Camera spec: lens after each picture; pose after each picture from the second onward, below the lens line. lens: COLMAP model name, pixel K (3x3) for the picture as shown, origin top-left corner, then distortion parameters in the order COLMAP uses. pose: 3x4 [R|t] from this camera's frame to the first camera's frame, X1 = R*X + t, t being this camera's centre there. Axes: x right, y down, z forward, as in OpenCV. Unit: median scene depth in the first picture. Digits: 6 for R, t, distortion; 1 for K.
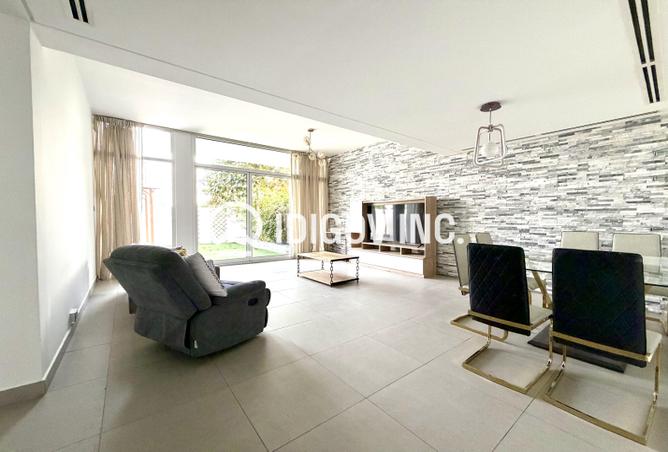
lens RADIAL K [[265.7, 0, 334.2], [0, 265.7, 228.1], [0, 0, 1]] dist [-0.002576, 0.000143]
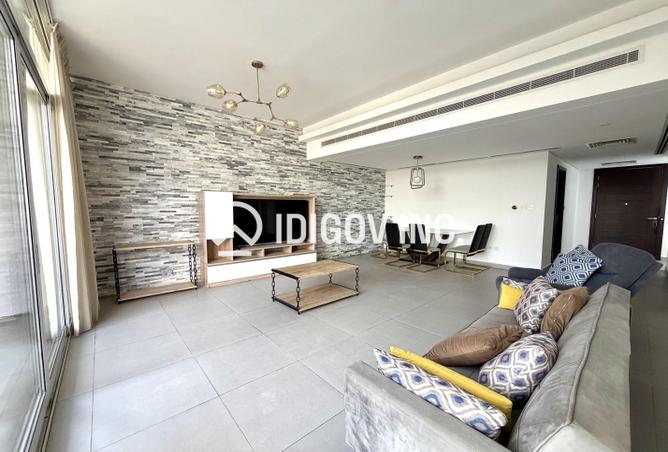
lens RADIAL K [[265.7, 0, 334.5], [0, 265.7, 226.2], [0, 0, 1]] dist [-0.002576, 0.000143]
pose [[-0.063008, -0.069857, 0.995565, -0.731625], [0.037226, 0.996689, 0.072292, -0.063391], [-0.997318, 0.041616, -0.060199, 0.940524]]
